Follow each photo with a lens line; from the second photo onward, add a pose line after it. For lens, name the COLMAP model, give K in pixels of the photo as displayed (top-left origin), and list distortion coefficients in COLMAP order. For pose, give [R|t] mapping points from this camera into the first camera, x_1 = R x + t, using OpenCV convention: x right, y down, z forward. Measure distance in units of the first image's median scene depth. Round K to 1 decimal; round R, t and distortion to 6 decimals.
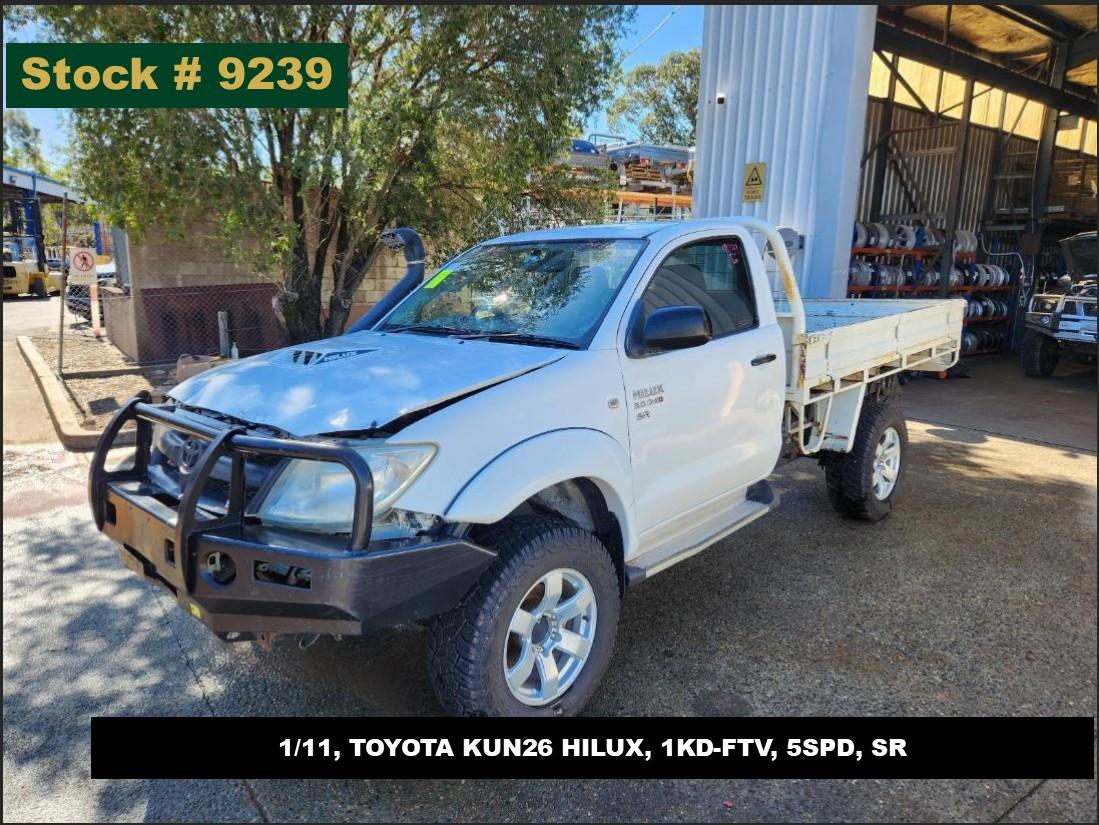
lens RADIAL K [[765.2, 0, 549.5], [0, 765.2, 412.5], [0, 0, 1]] dist [0.062412, -0.063329]
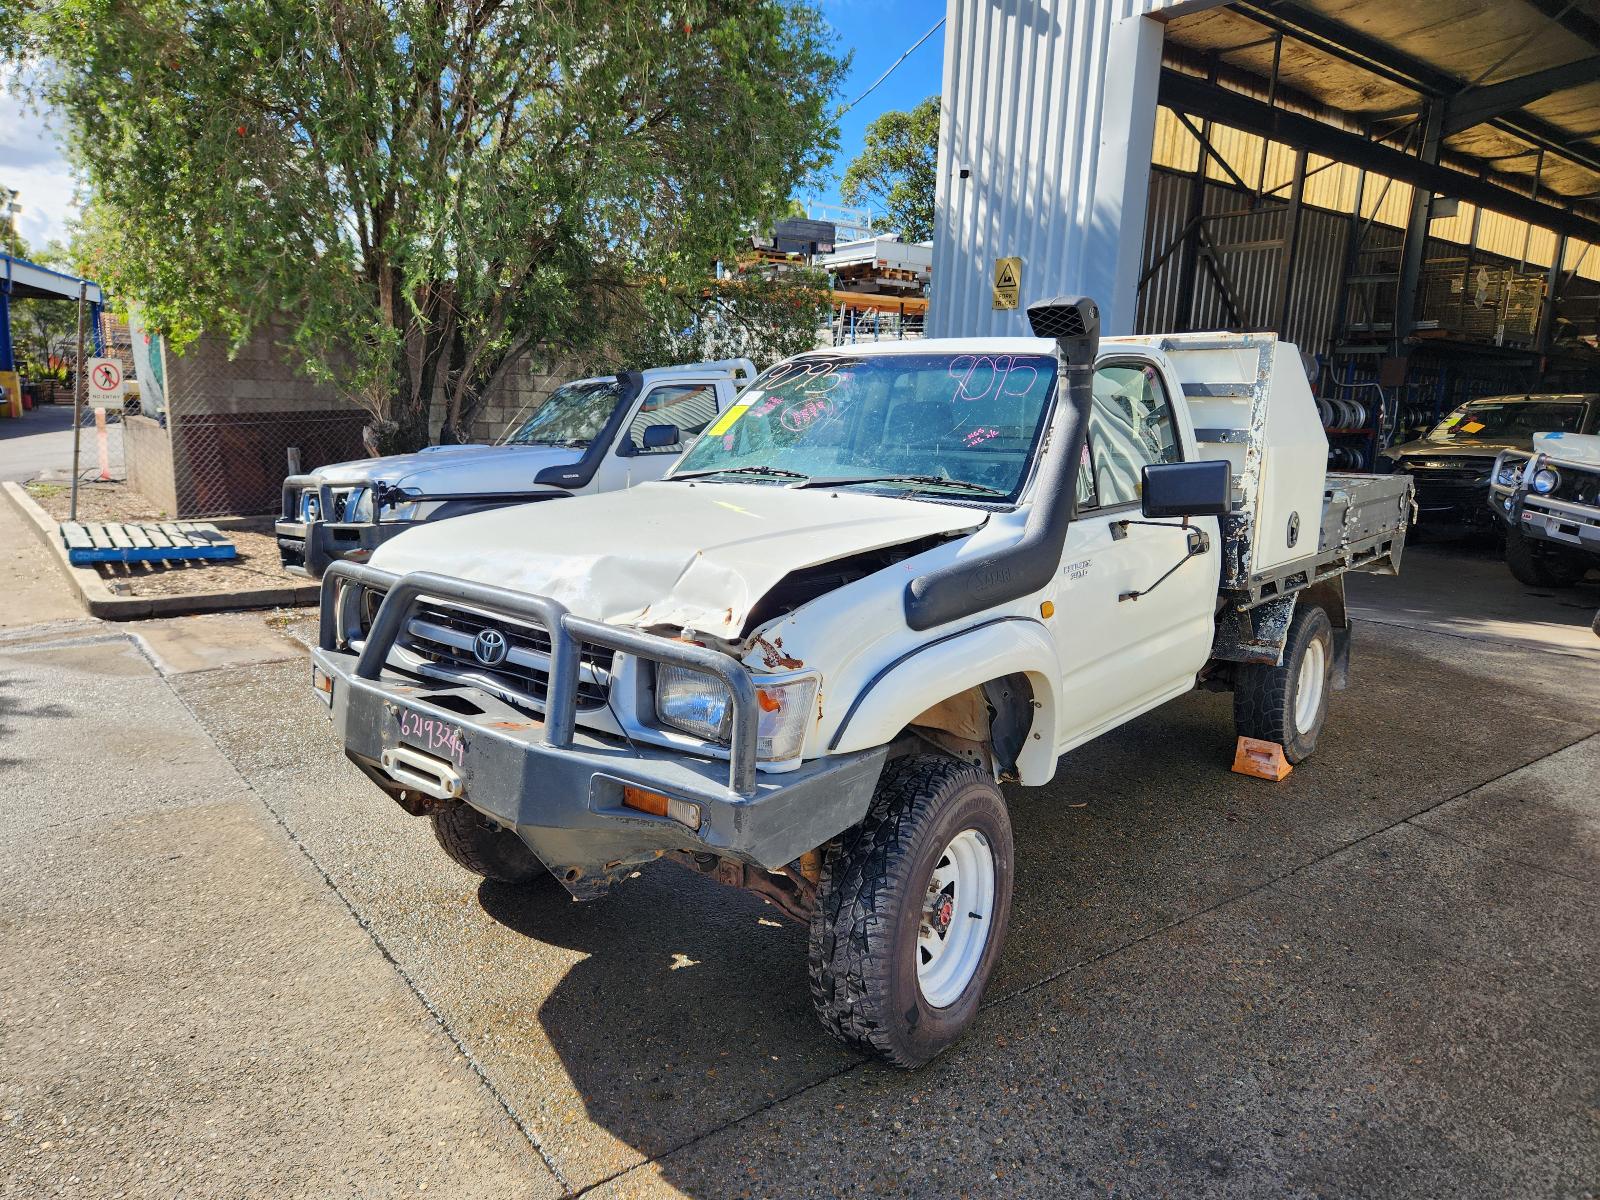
lens RADIAL K [[1120.8, 0, 794.0], [0, 1120.8, 625.3], [0, 0, 1]] dist [0.056541, -0.056054]
pose [[0.999594, 0.005923, 0.027868, 0.021267], [-0.006139, 0.999952, 0.007676, 0.023876], [-0.027821, -0.007844, 0.999582, -0.081302]]
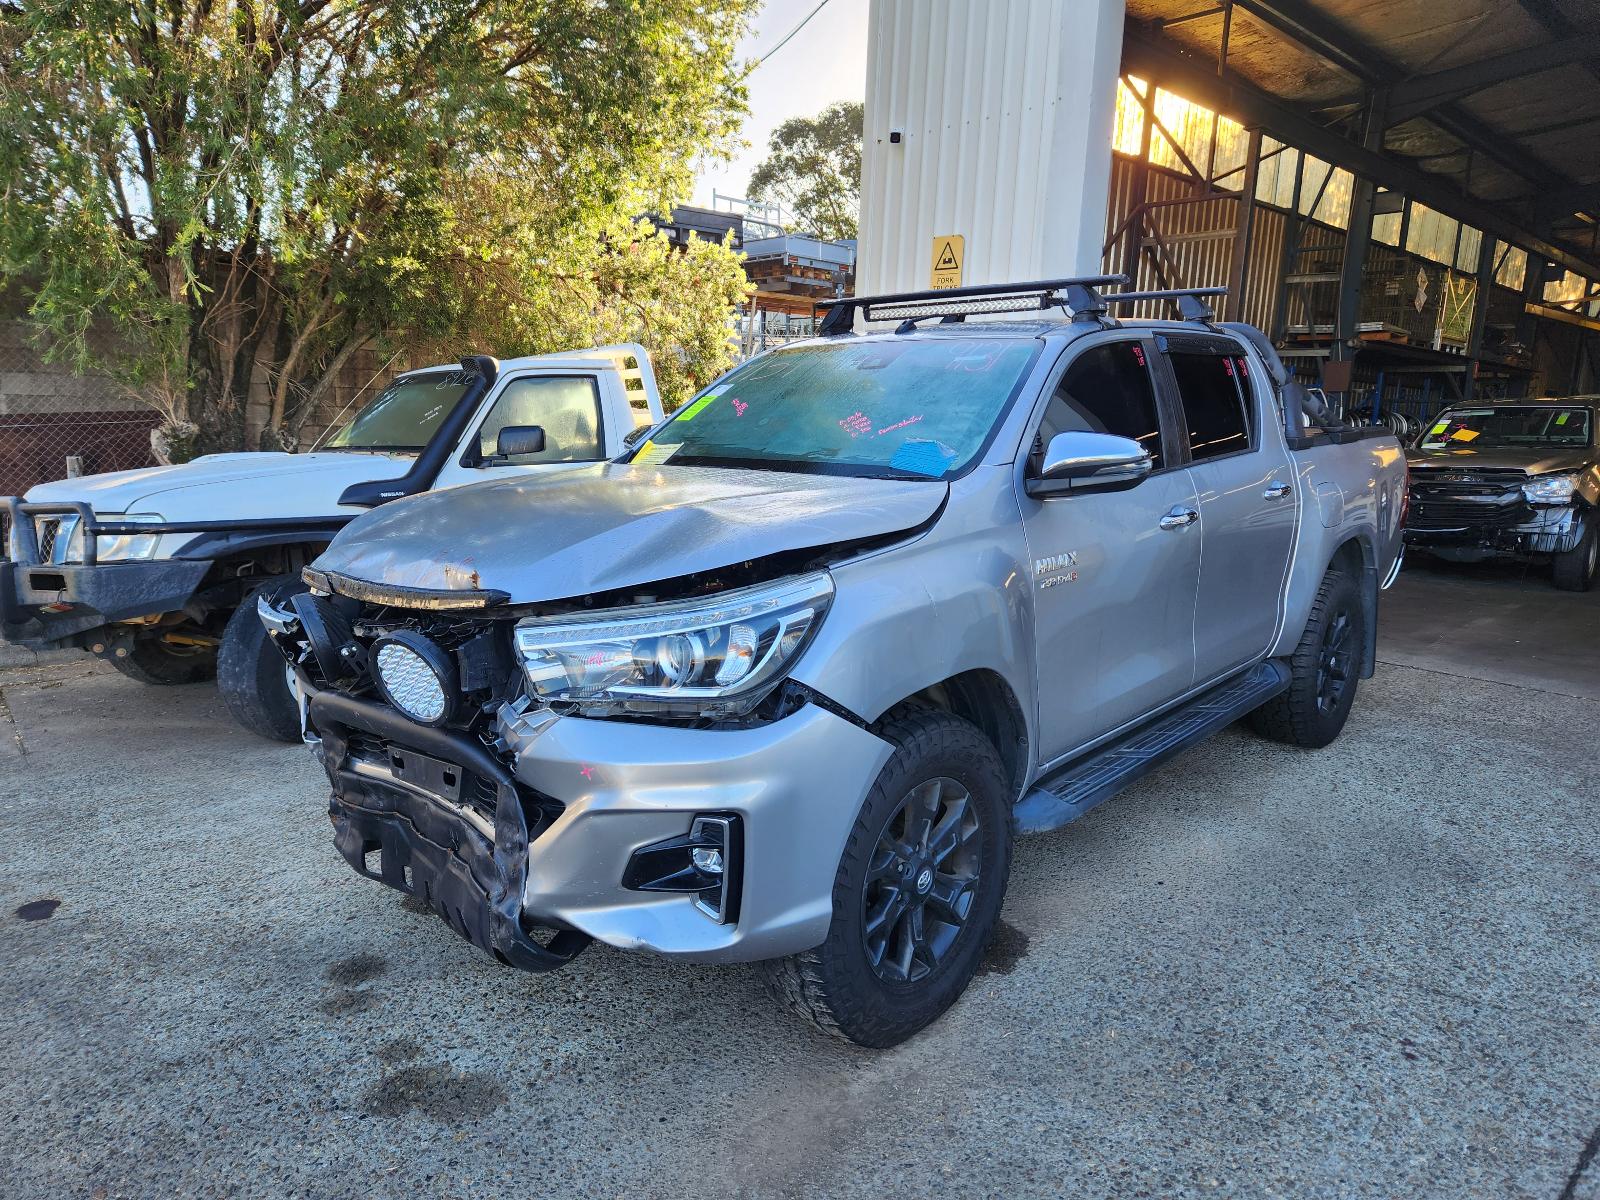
lens RADIAL K [[1109.0, 0, 806.8], [0, 1109.0, 601.0], [0, 0, 1]] dist [0.061863, -0.057485]
pose [[0.992791, -0.005785, 0.119719, 0.026680], [0.008108, 0.999788, -0.018926, 0.000919], [-0.119584, 0.019760, 0.992627, 0.068258]]
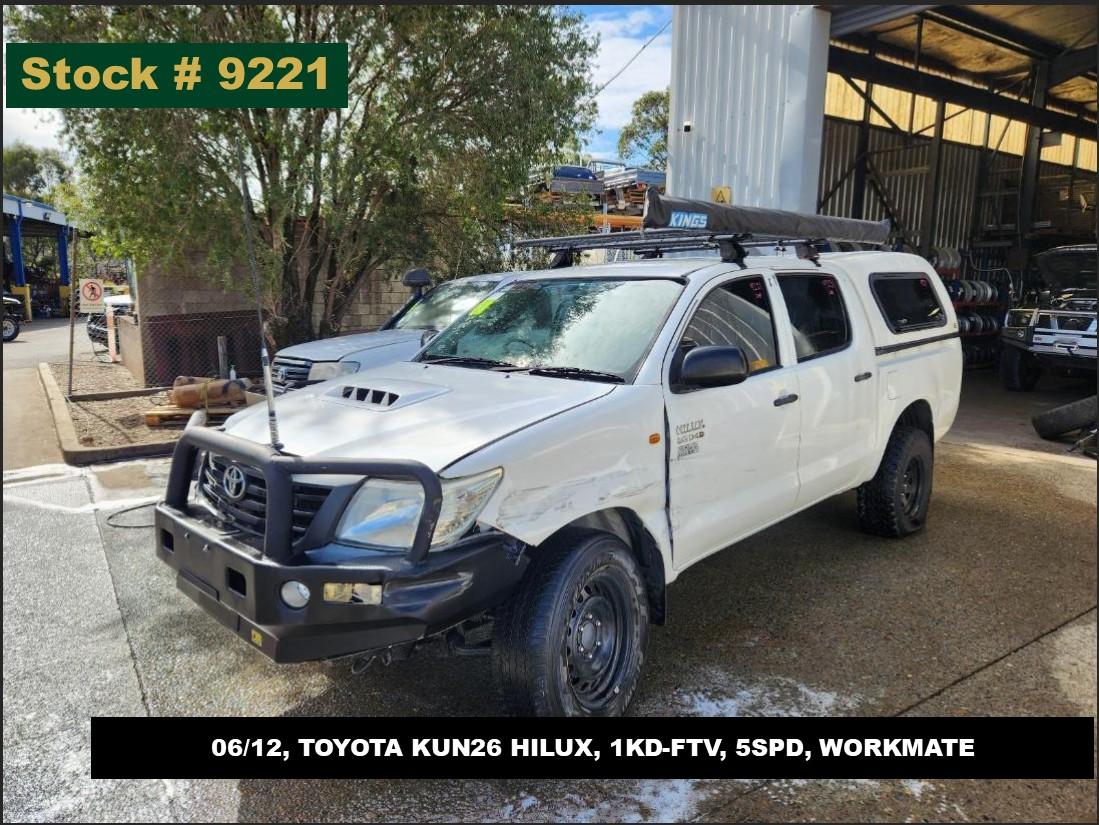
lens RADIAL K [[766.6, 0, 539.3], [0, 766.6, 409.9], [0, 0, 1]] dist [0.070873, -0.072461]
pose [[0.998959, -0.009295, -0.044662, 0.051270], [0.007770, 0.999385, -0.034199, 0.008503], [0.044952, 0.033816, 0.998417, -0.032804]]
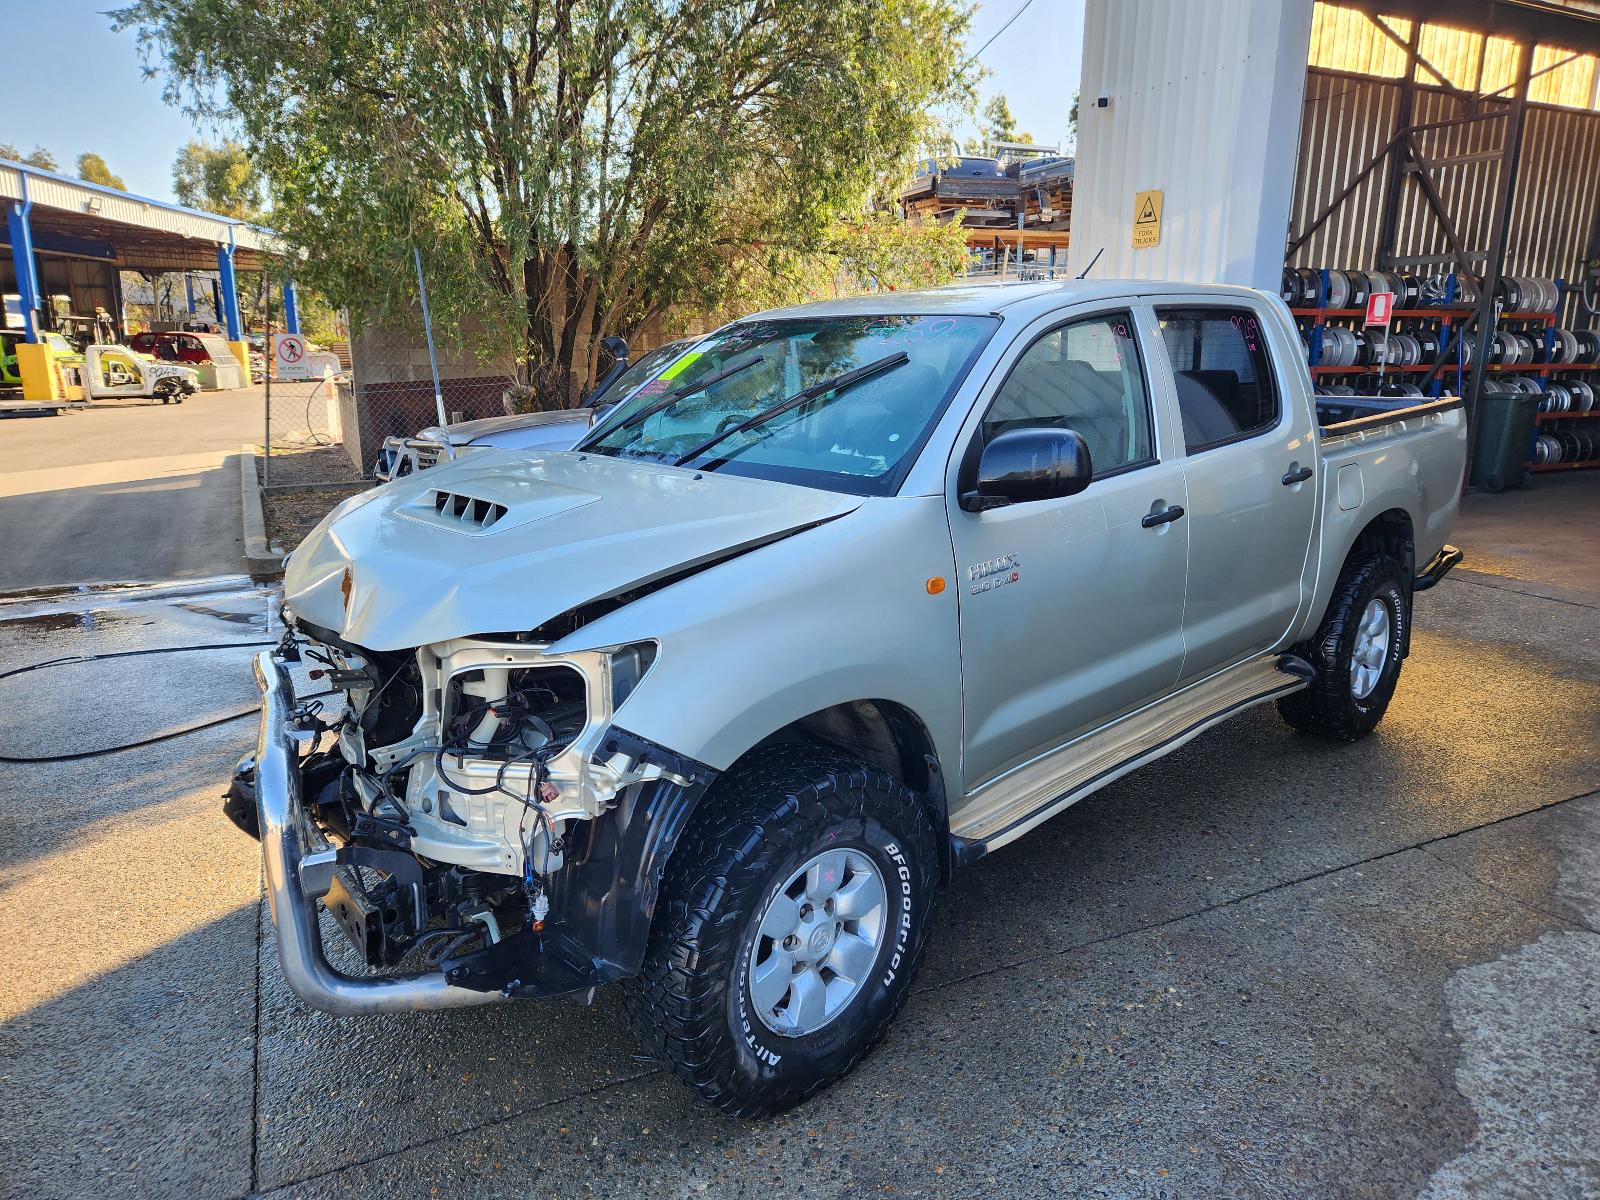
lens RADIAL K [[1111.8, 0, 790.9], [0, 1111.8, 605.3], [0, 0, 1]] dist [0.063297, -0.060054]
pose [[0.982421, 0.025017, -0.184994, 0.113508], [-0.017491, 0.998956, 0.042203, 0.011210], [0.185856, -0.038226, 0.981833, -0.058822]]
